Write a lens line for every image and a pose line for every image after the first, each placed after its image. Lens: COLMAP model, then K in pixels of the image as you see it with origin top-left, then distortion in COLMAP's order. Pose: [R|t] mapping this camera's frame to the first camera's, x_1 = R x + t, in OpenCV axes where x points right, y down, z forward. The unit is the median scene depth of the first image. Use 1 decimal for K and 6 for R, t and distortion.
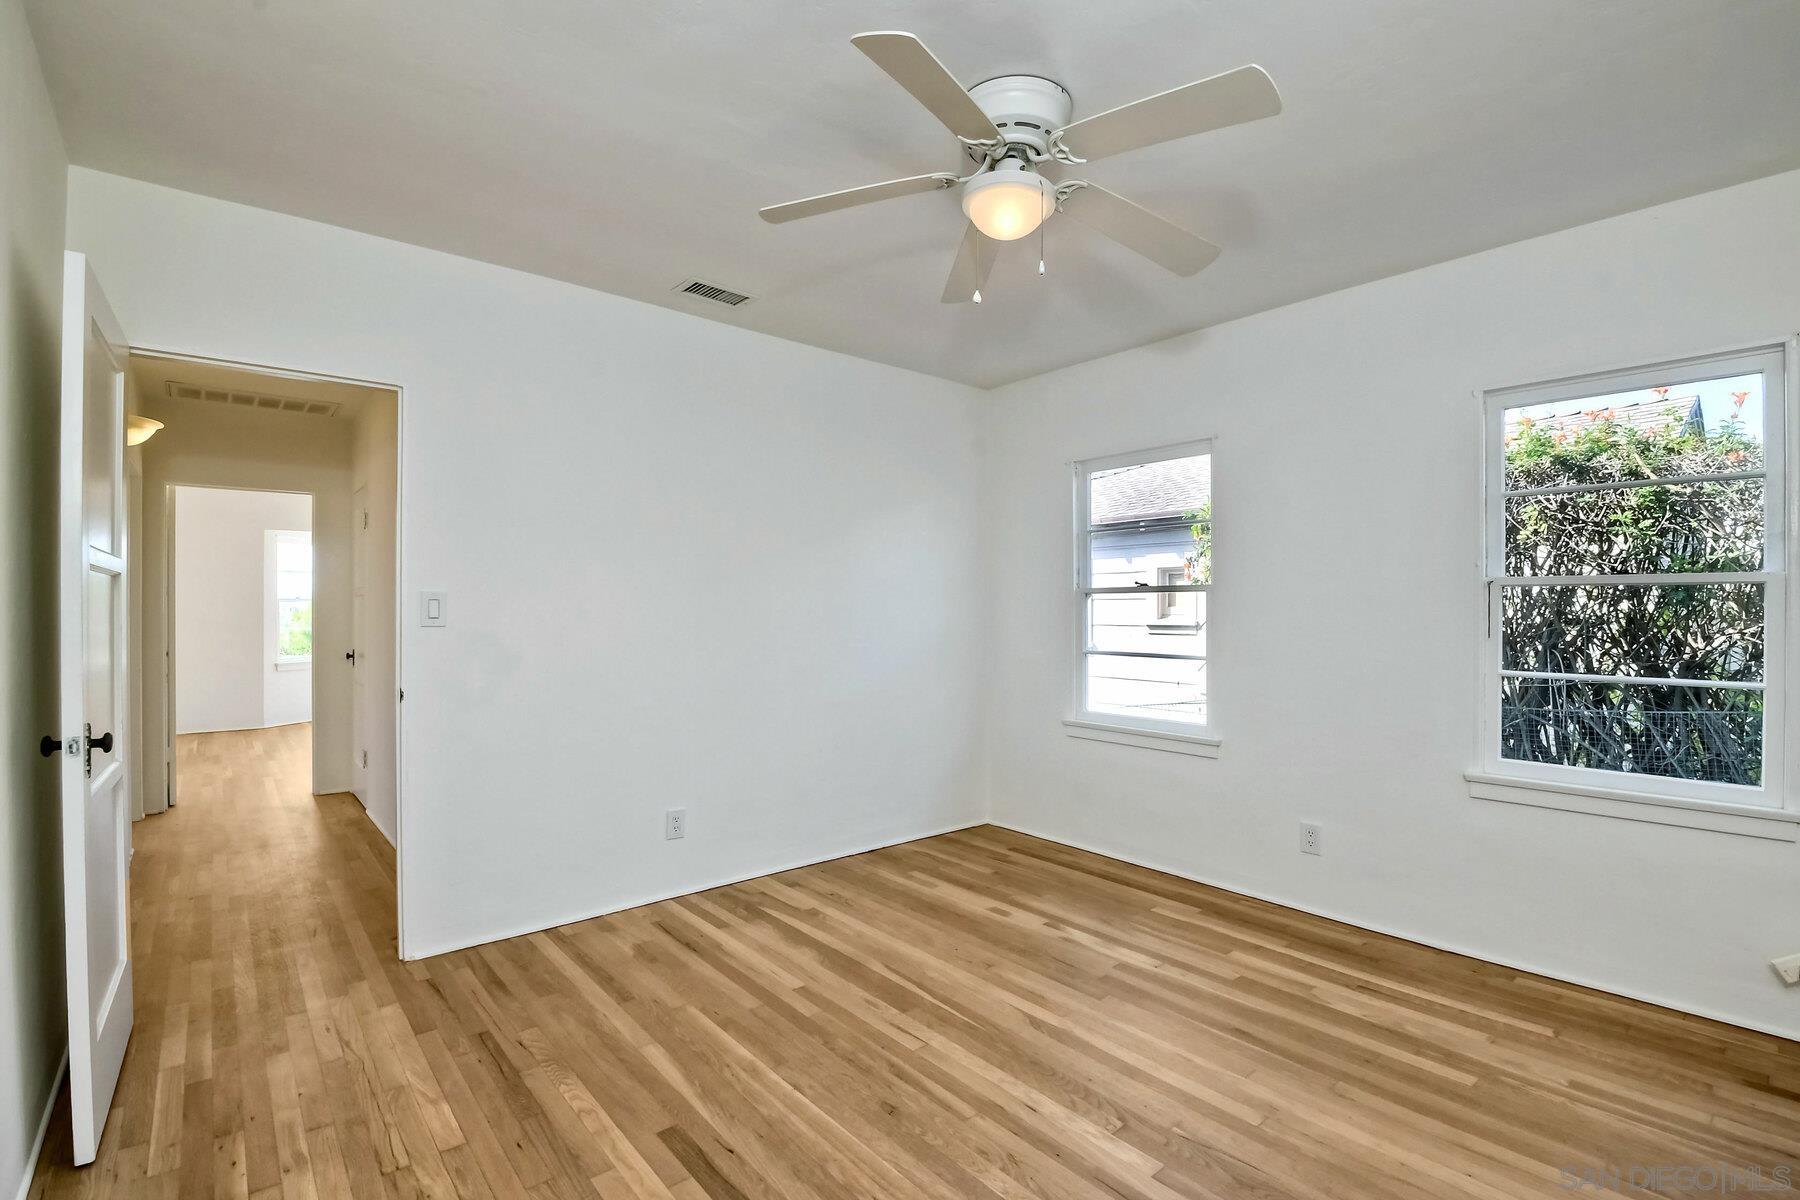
lens RADIAL K [[822.8, 0, 904.3], [0, 822.8, 586.9], [0, 0, 1]] dist [0.001574, -0.013894]
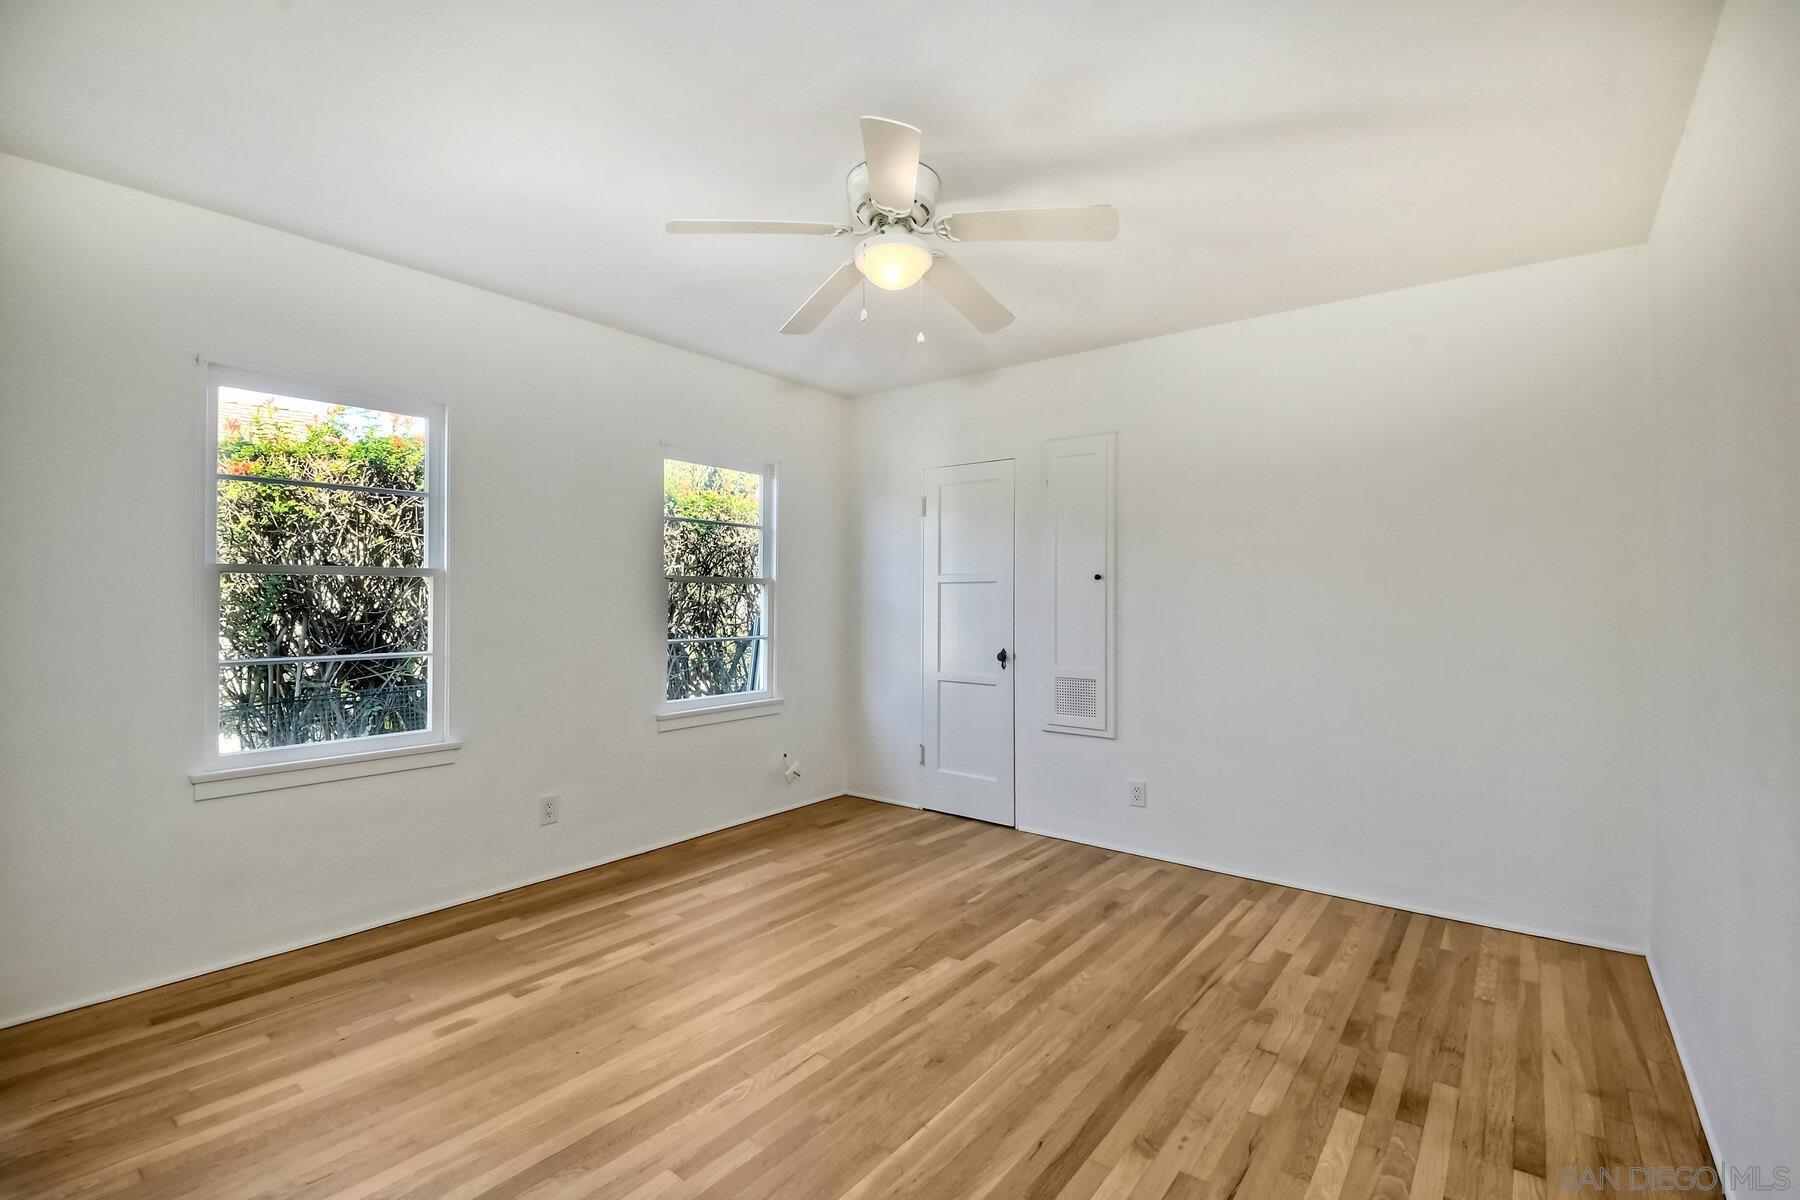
lens RADIAL K [[822.8, 0, 904.3], [0, 822.8, 586.9], [0, 0, 1]] dist [0.001574, -0.013894]
pose [[-0.215261, 0.010332, 0.976502, -0.765876], [-0.028118, 0.999464, -0.016774, 0.026429], [-0.976152, -0.031068, -0.214855, 0.930177]]
